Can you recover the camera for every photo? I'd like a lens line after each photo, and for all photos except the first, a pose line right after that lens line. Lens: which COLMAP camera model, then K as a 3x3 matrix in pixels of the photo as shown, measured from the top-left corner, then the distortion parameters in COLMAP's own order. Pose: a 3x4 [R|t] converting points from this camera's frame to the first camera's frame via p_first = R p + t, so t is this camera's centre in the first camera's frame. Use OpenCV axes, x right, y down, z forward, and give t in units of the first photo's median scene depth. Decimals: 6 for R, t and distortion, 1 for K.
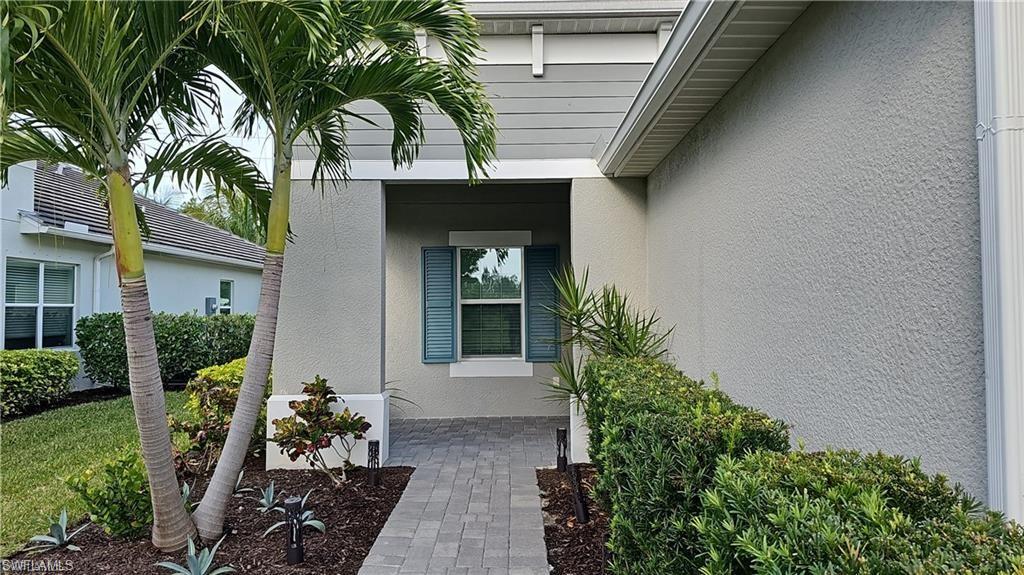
lens RADIAL K [[667.2, 0, 512.0], [0, 667.2, 287.5], [0, 0, 1]] dist [0.067287, 0.000149]
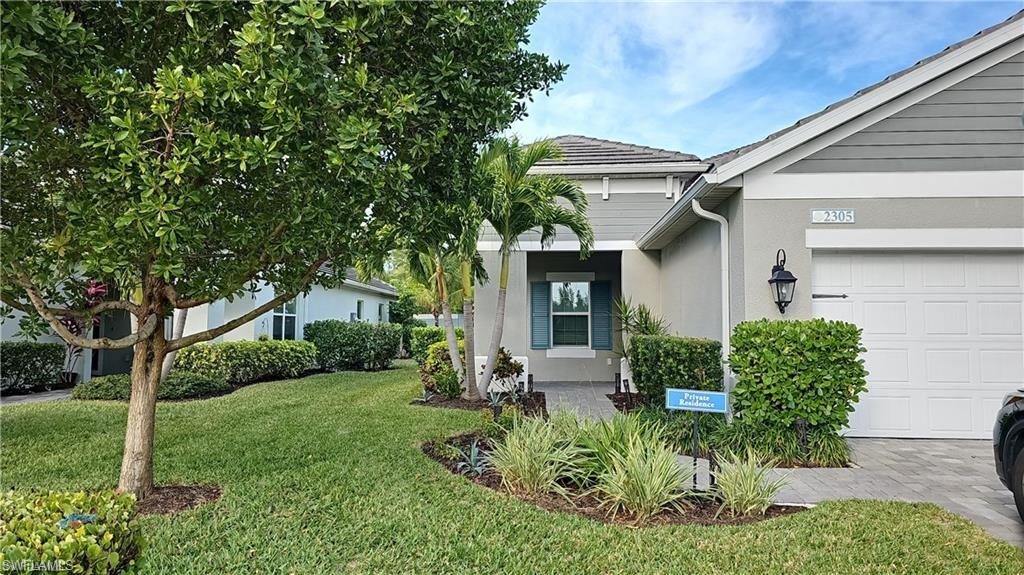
lens RADIAL K [[667.2, 0, 512.0], [0, 667.2, 287.5], [0, 0, 1]] dist [0.067287, 0.000149]
pose [[0.999009, 0.009409, -0.043500, -0.144059], [-0.010847, 0.999398, -0.032947, 0.016150], [0.043164, 0.033386, 0.998510, -0.948974]]
